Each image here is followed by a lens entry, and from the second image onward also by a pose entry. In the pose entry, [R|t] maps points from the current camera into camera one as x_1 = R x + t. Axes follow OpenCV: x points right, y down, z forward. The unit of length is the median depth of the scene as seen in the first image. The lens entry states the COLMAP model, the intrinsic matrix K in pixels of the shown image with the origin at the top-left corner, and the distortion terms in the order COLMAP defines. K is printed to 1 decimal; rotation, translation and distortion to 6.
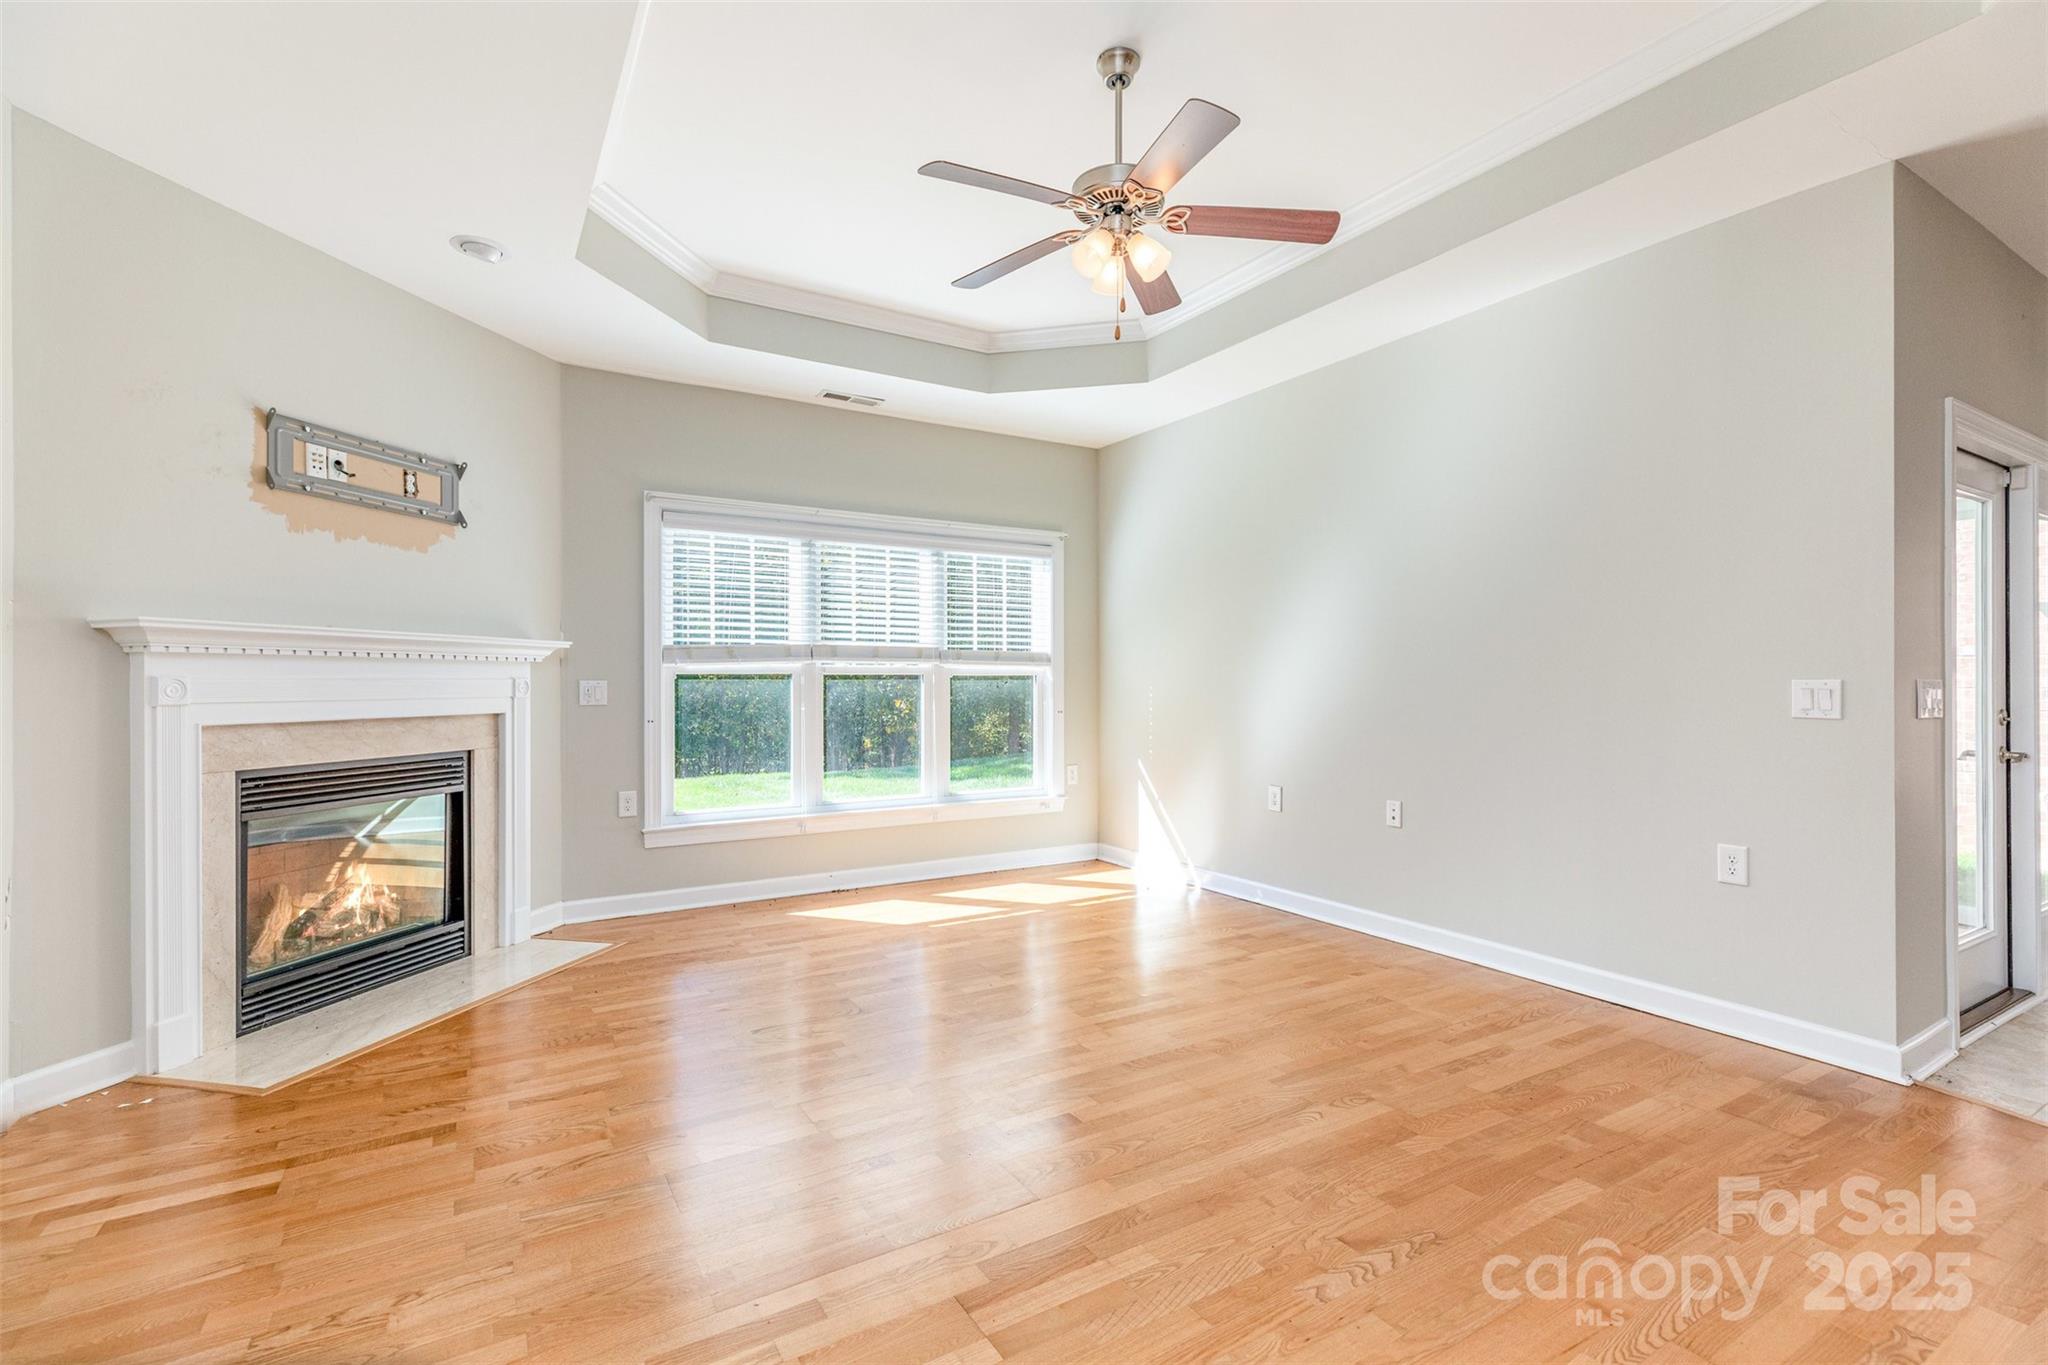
lens RADIAL K [[922.0, 0, 1021.5], [0, 922.0, 671.4], [0, 0, 1]] dist [0.005014, 0.000314]
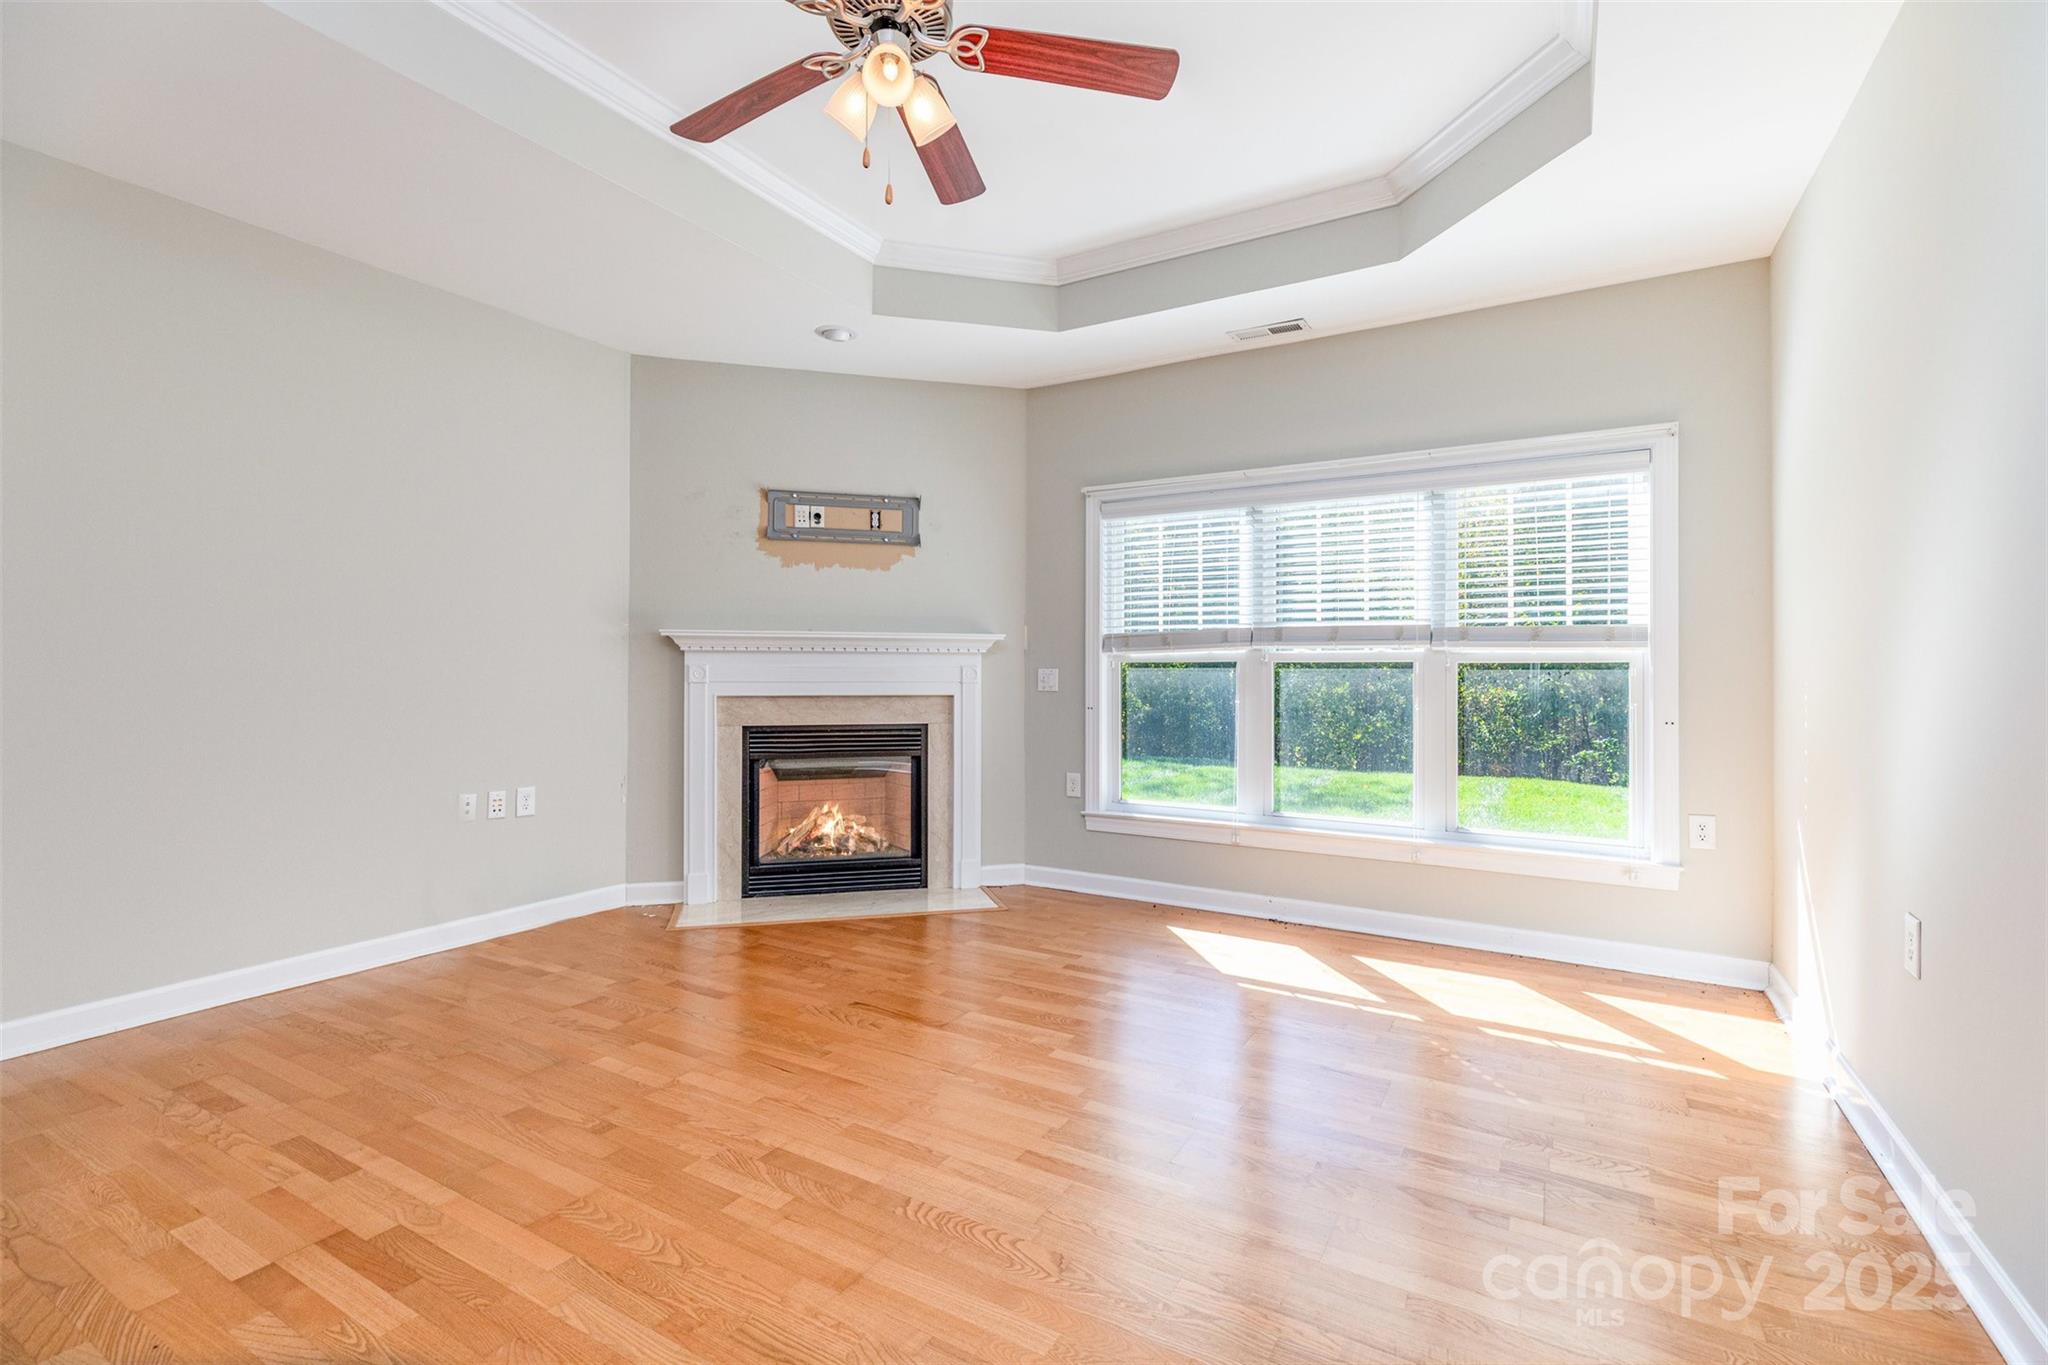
lens RADIAL K [[922.0, 0, 1026.8], [0, 922.0, 657.7], [0, 0, 1]] dist [0.005014, 0.000314]
pose [[0.470148, -0.010433, -0.882526, 0.503983], [0.005506, 0.999945, -0.008888, 0.006581], [0.882571, -0.000680, 0.470179, 0.471011]]
